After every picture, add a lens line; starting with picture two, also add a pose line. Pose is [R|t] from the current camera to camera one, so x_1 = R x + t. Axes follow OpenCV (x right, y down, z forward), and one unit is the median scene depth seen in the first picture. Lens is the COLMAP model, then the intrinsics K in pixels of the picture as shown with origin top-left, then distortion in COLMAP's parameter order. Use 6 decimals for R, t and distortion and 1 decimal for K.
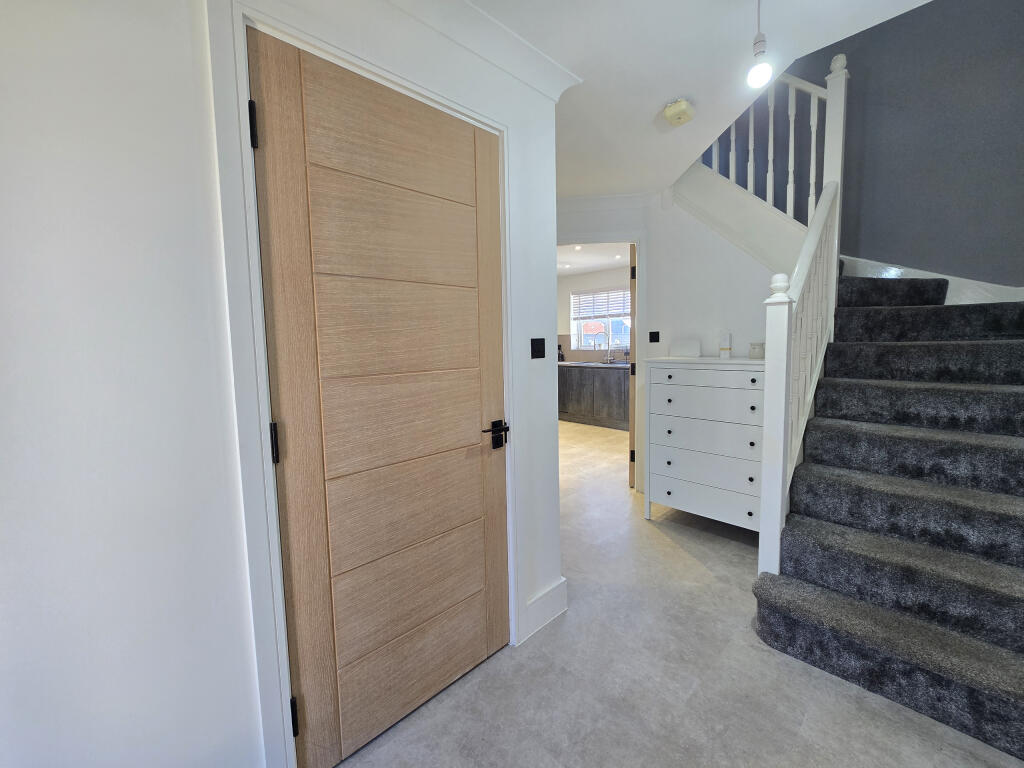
lens RADIAL K [[418.5, 0, 511.1], [0, 418.5, 379.3], [0, 0, 1]] dist [-0.003666, -0.000577]
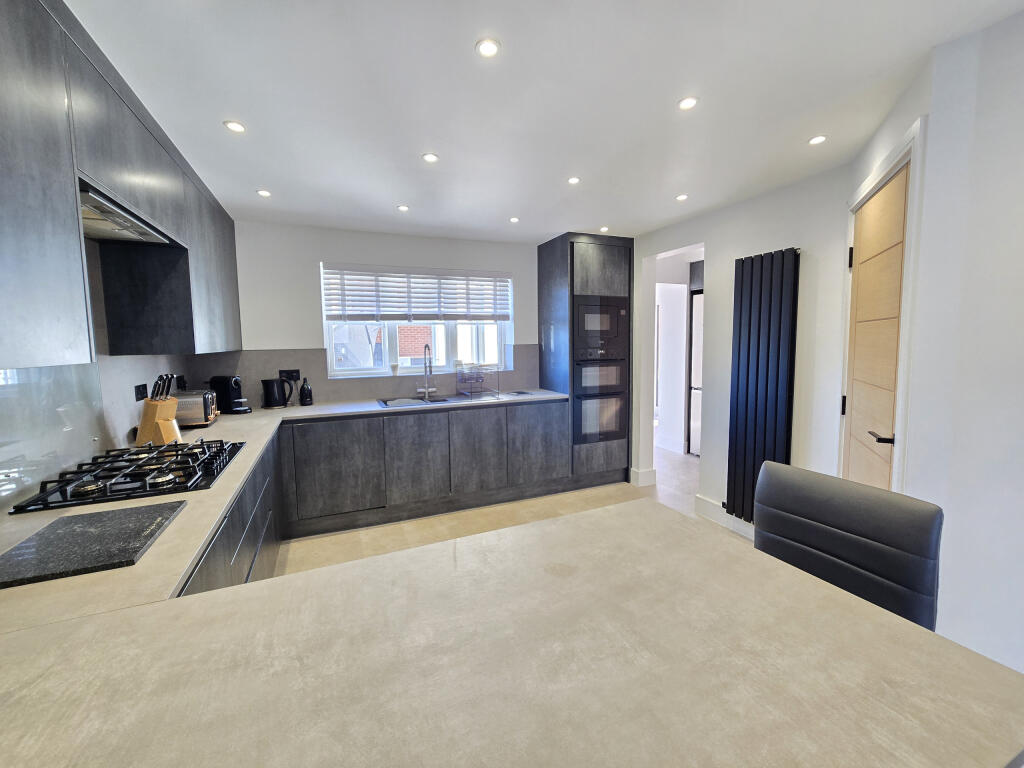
lens RADIAL K [[418.5, 0, 515.3], [0, 418.5, 379.8], [0, 0, 1]] dist [-0.003666, -0.000577]
pose [[0.346406, -0.067464, 0.935656, -0.267815], [0.091178, 0.995110, 0.037994, -0.074671], [-0.933643, 0.072150, 0.350863, 0.677483]]
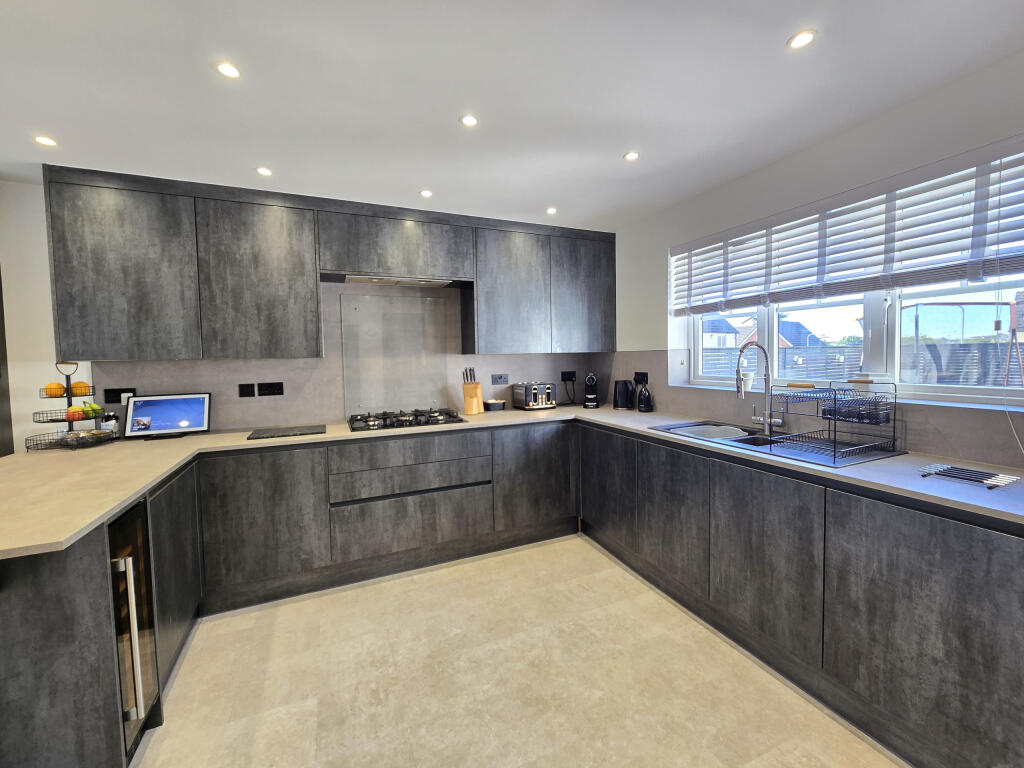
lens RADIAL K [[418.5, 0, 510.8], [0, 418.5, 377.5], [0, 0, 1]] dist [-0.003666, -0.000577]
pose [[0.937963, 0.022528, -0.346003, 0.152824], [-0.033082, 0.999149, -0.024625, -0.069188], [0.345154, 0.034544, 0.937910, 0.601880]]
